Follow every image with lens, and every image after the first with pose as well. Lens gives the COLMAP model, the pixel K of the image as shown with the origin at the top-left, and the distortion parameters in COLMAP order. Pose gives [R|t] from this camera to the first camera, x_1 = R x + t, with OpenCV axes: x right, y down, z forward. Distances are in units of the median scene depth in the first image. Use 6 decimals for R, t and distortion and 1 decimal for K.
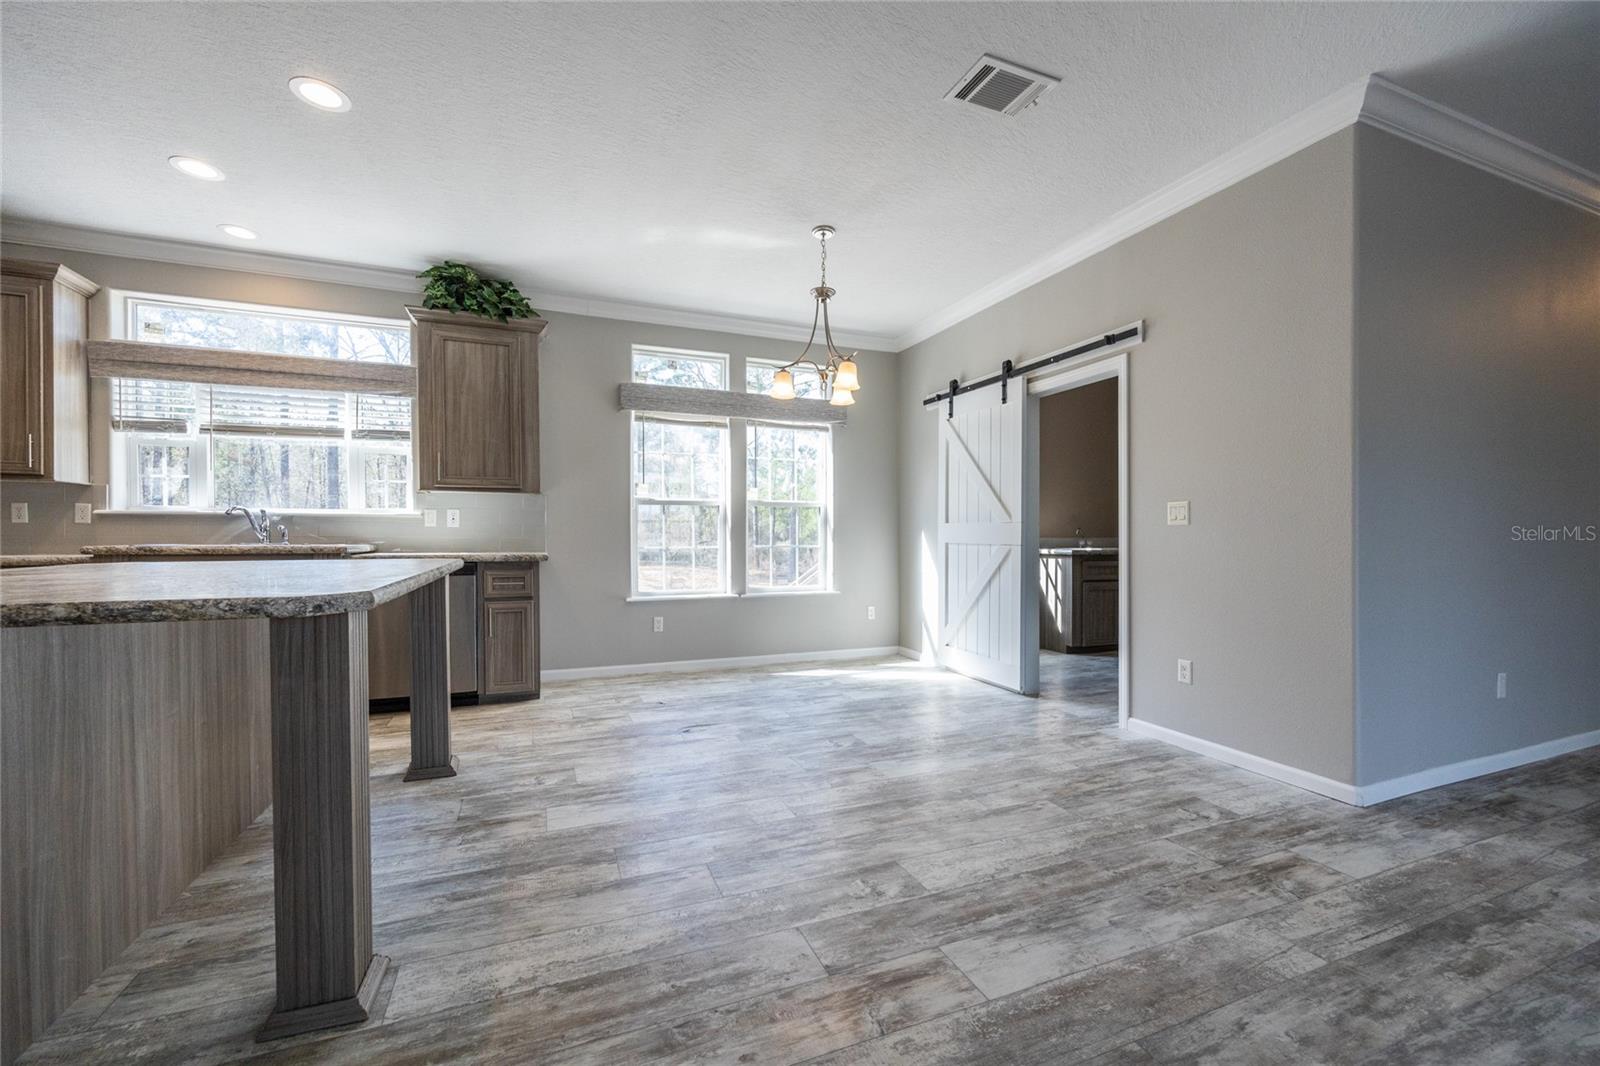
lens RADIAL K [[653.1, 0, 800.4], [0, 653.1, 526.5], [0, 0, 1]] dist [0.015711, -0.007770]
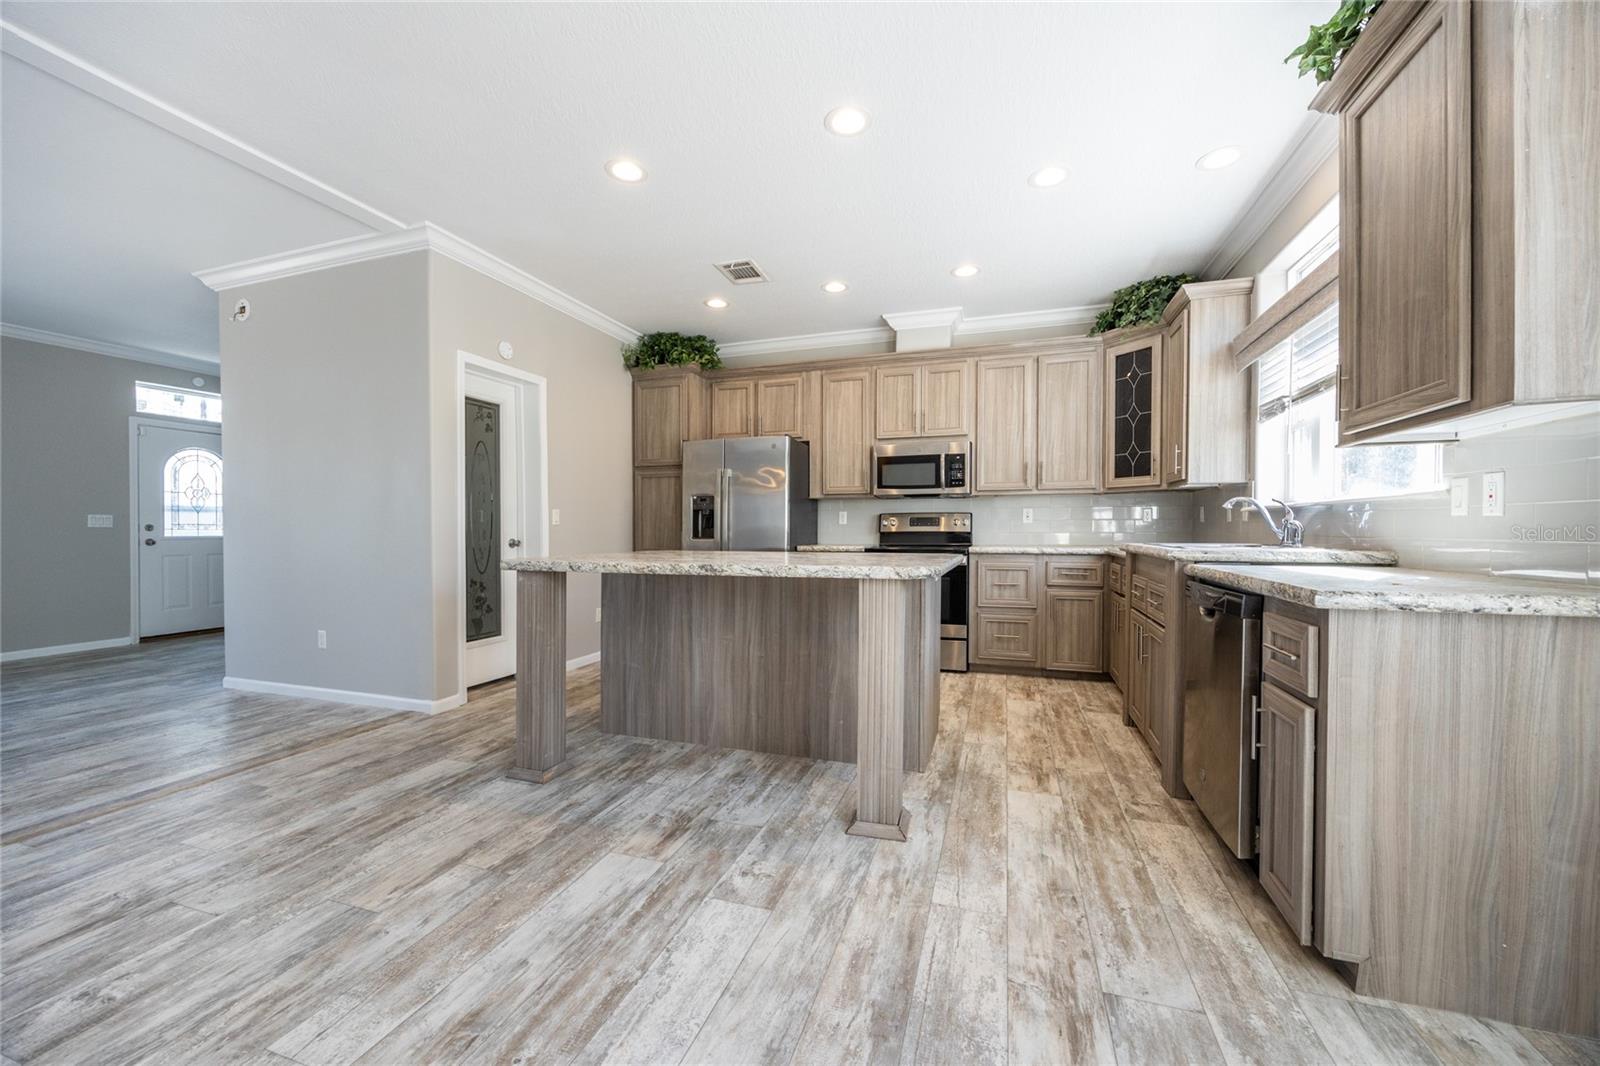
lens RADIAL K [[614.3, 0, 803.4], [0, 614.3, 538.8], [0, 0, 1]] dist [-0.001301, -0.000308]
pose [[-0.652906, 0.008721, -0.757389, 0.052353], [0.008050, 0.999957, 0.004574, 0.011016], [0.757396, -0.003111, -0.652948, 1.029671]]
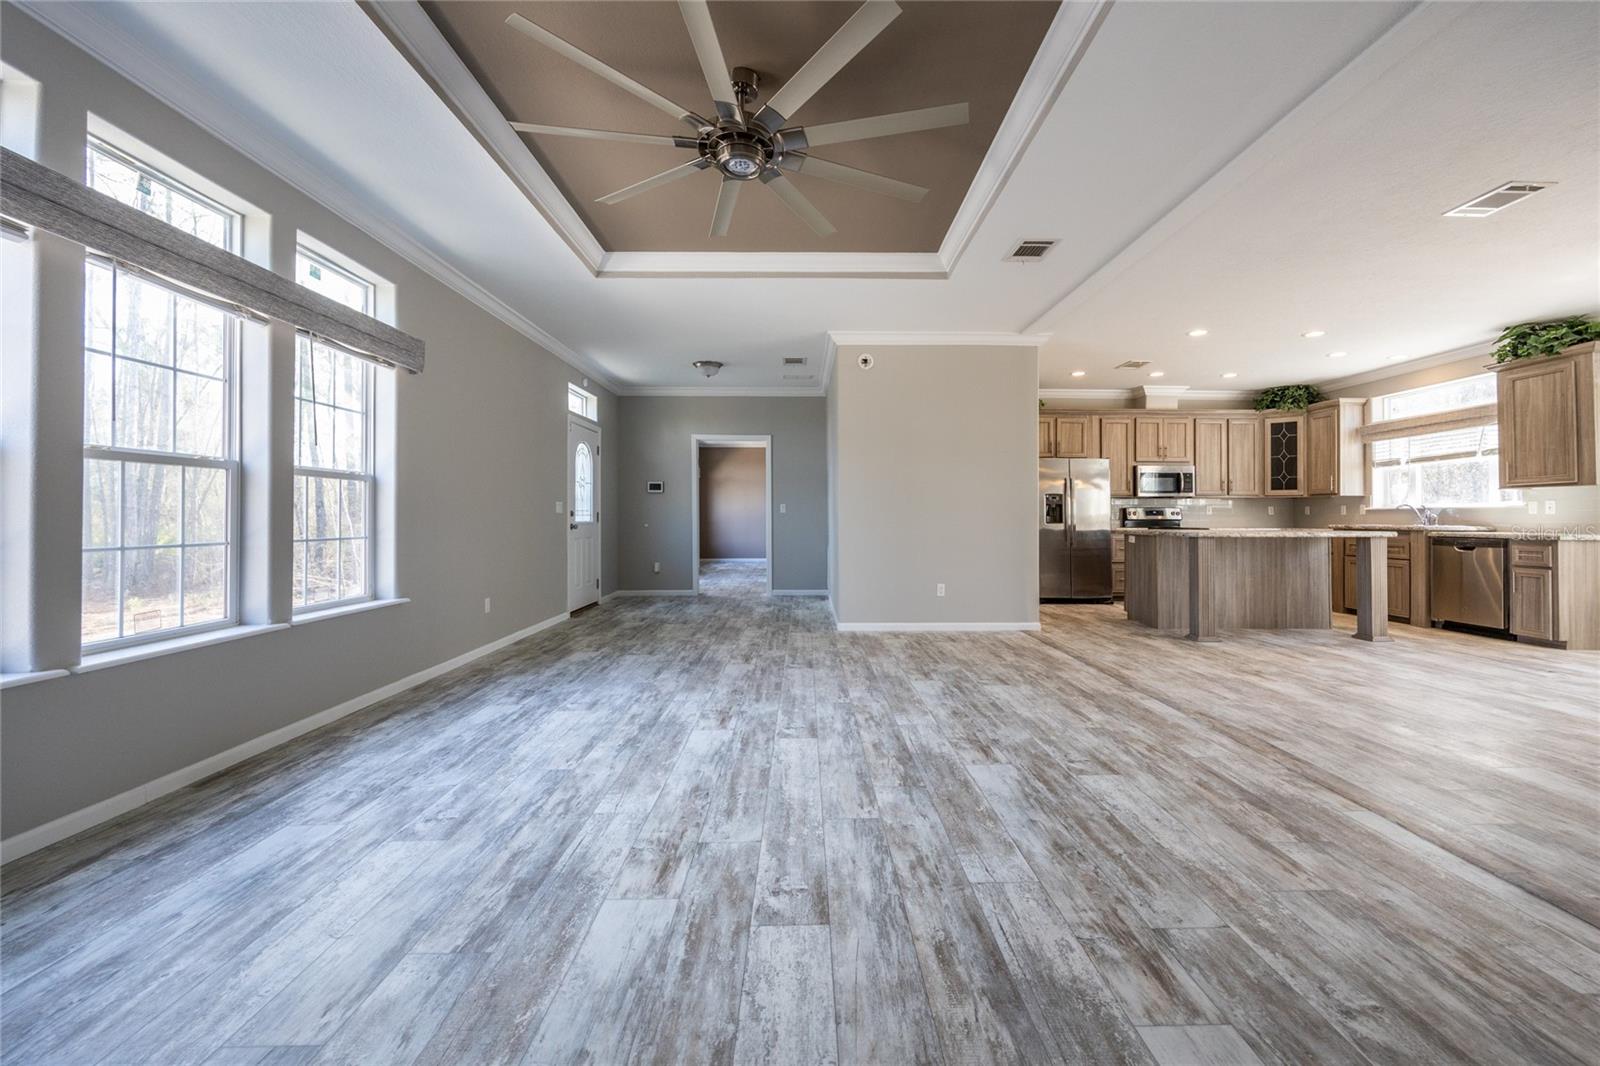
lens RADIAL K [[645.0, 0, 807.3], [0, 645.0, 509.2], [0, 0, 1]] dist [-0.001172, -0.000312]
pose [[-0.356388, -0.018086, -0.934163, 1.339026], [0.007694, 0.999722, -0.022290, 0.009486], [0.934306, -0.015132, -0.356150, 0.079955]]
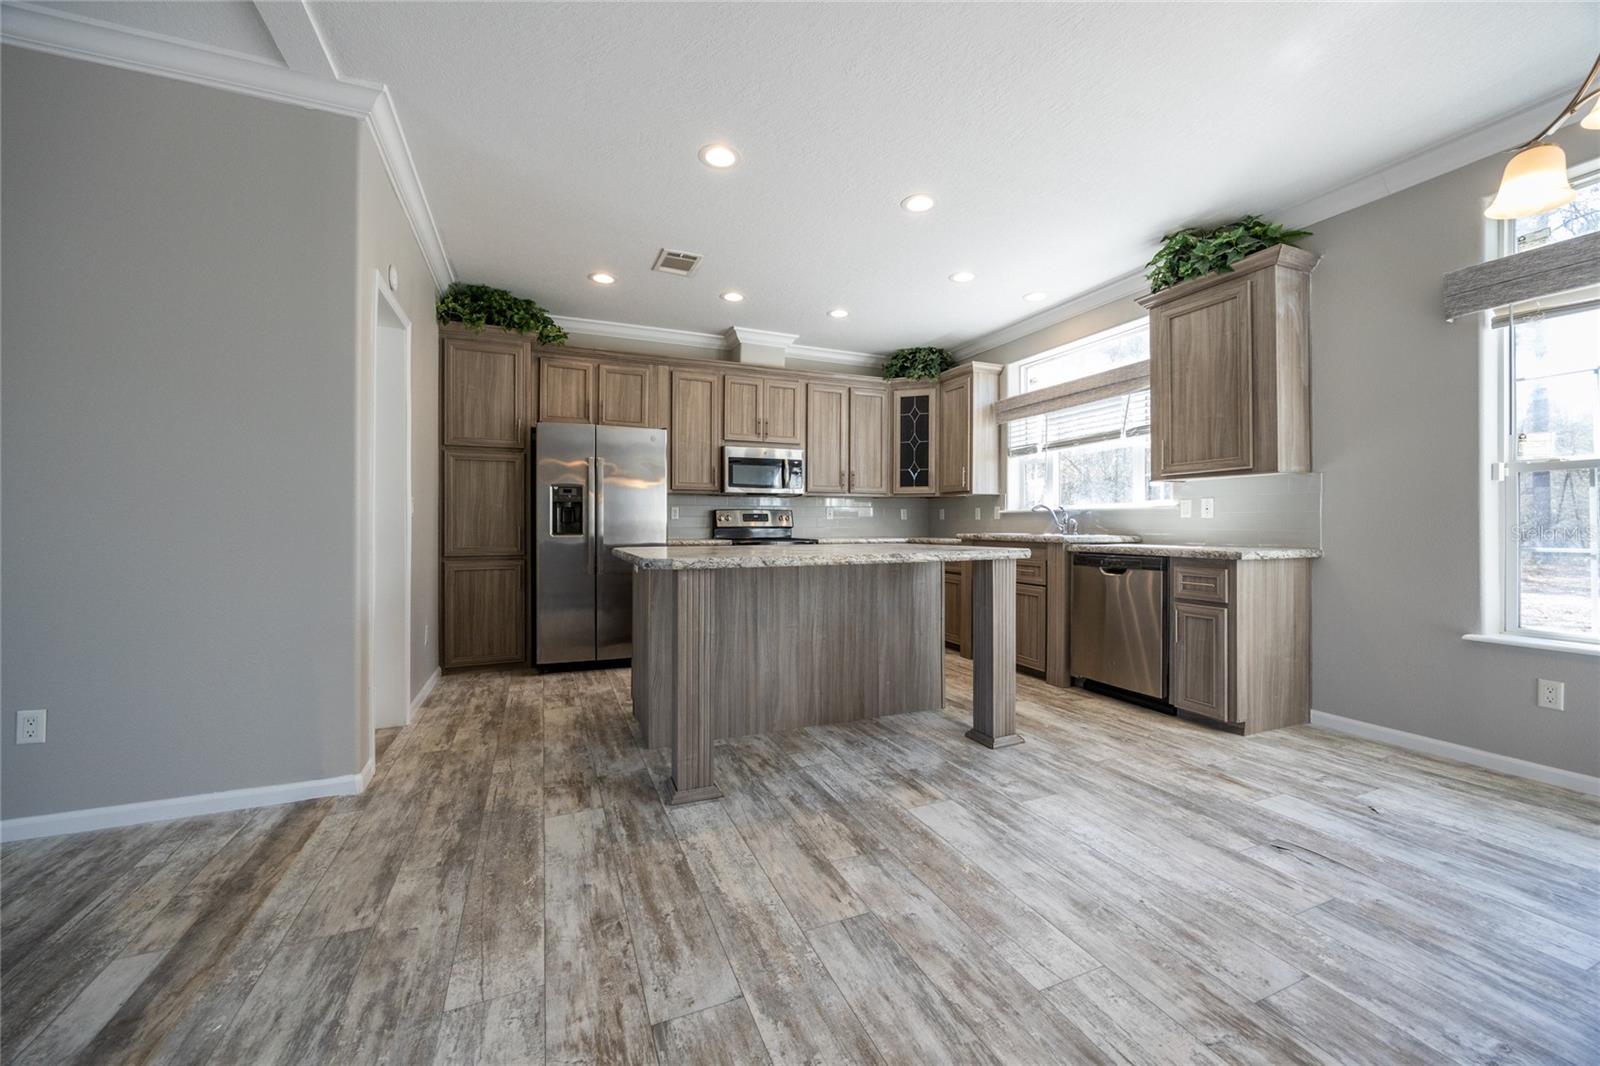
lens RADIAL K [[614.1, 0, 801.9], [0, 614.1, 526.0], [0, 0, 1]] dist [-0.002001, -0.000109]
pose [[0.013016, -0.000795, -0.999915, 0.343643], [0.013171, 0.999913, -0.000623, 0.005620], [0.999829, -0.013162, 0.013025, 0.480209]]
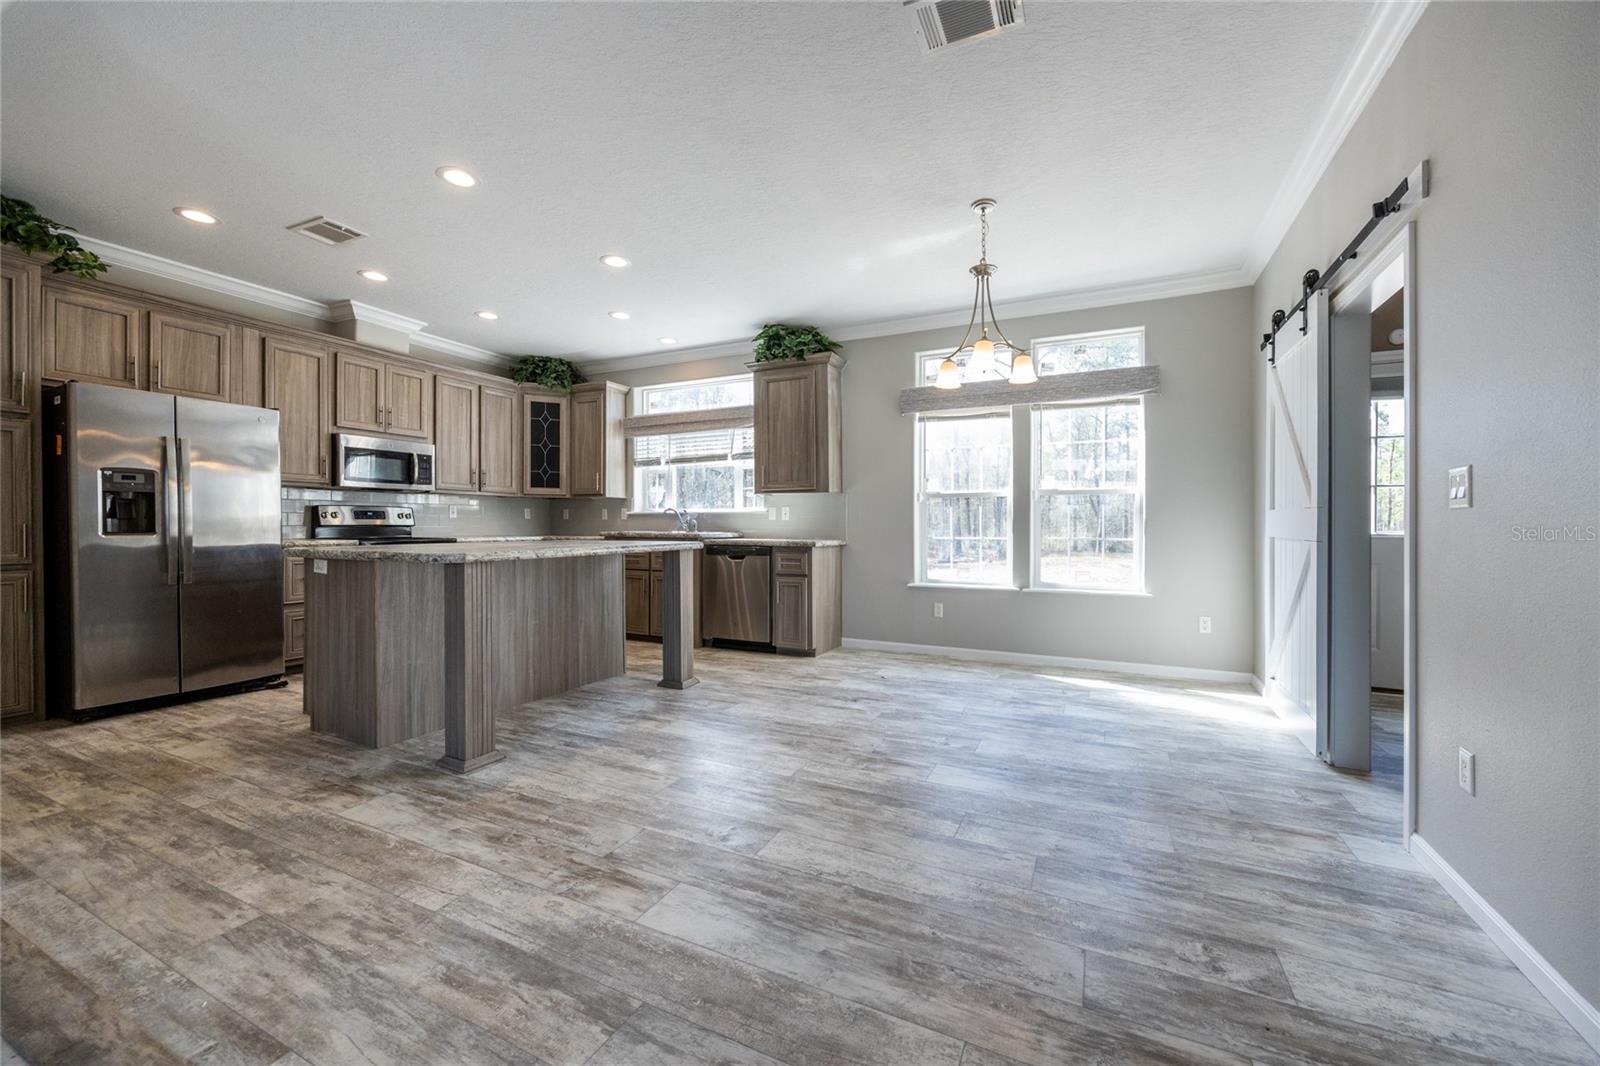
lens RADIAL K [[625.4, 0, 803.2], [0, 625.4, 529.2], [0, 0, 1]] dist [-0.000104, 0.000086]
pose [[0.671652, 0.004212, -0.740855, 0.490874], [0.007962, 0.999885, 0.012902, 0.003554], [0.740824, -0.014564, 0.671541, 0.188912]]
